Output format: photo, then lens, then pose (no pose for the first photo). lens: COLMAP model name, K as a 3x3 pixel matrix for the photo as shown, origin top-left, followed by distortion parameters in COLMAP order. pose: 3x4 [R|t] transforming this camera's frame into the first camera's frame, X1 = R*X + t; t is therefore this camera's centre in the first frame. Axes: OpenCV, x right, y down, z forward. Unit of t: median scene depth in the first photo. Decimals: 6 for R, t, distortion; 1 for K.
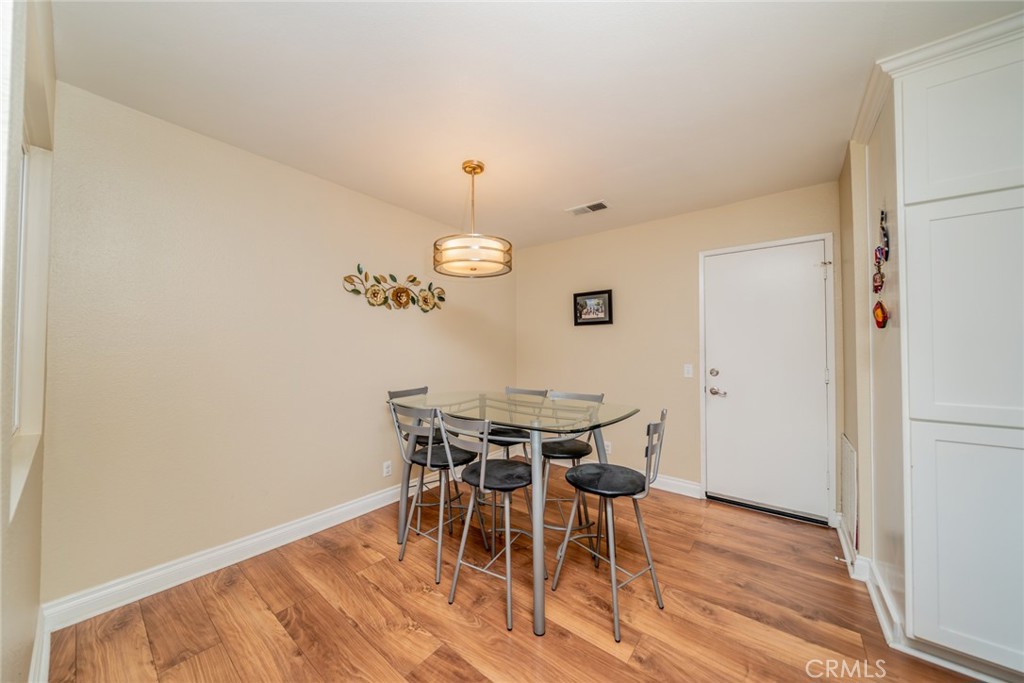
lens RADIAL K [[351.4, 0, 512.0], [0, 351.4, 341.5], [0, 0, 1]] dist [-0.002601, 0.000075]
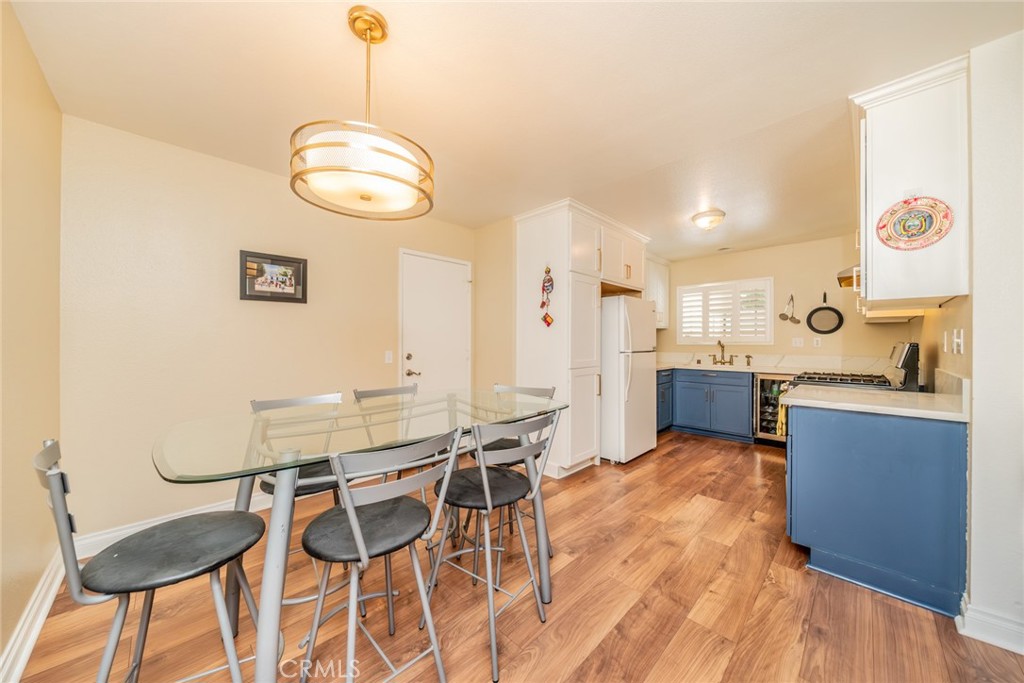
lens RADIAL K [[351.4, 0, 512.0], [0, 351.4, 341.5], [0, 0, 1]] dist [-0.002601, 0.000075]
pose [[0.119983, -0.005755, 0.992759, -0.530685], [-0.026040, 0.999621, 0.008942, 0.019551], [-0.992434, -0.026925, 0.119788, 0.535136]]
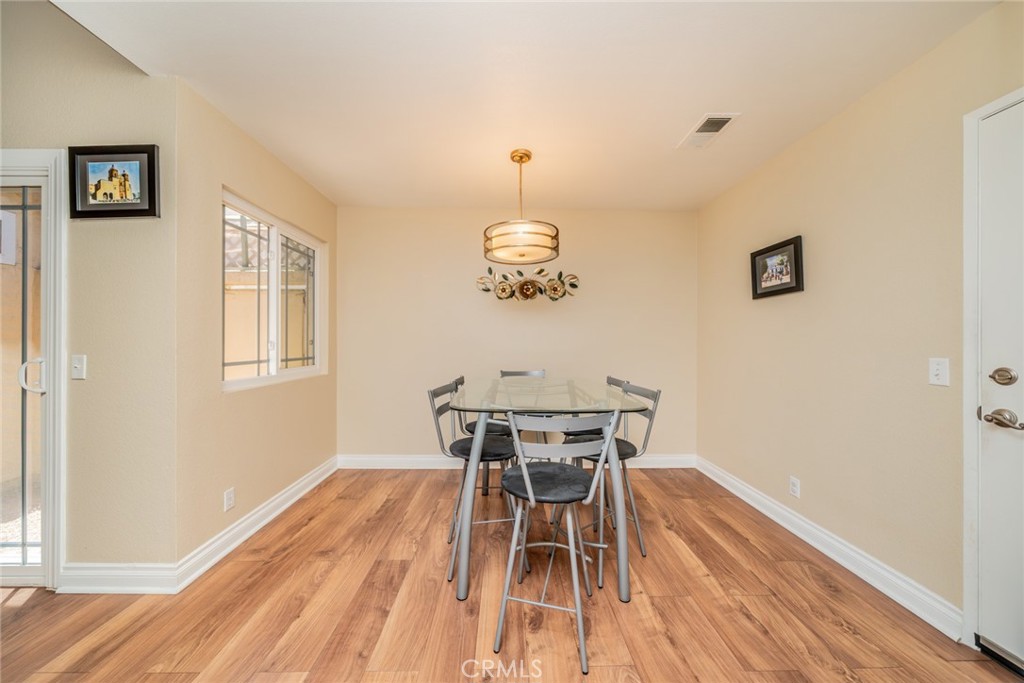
lens RADIAL K [[351.4, 0, 512.0], [0, 351.4, 341.5], [0, 0, 1]] dist [-0.002601, 0.000075]
pose [[0.633347, -0.003181, -0.773861, 0.530809], [0.017477, 0.999795, 0.010194, 0.029162], [0.773670, -0.019981, 0.633273, 0.249950]]
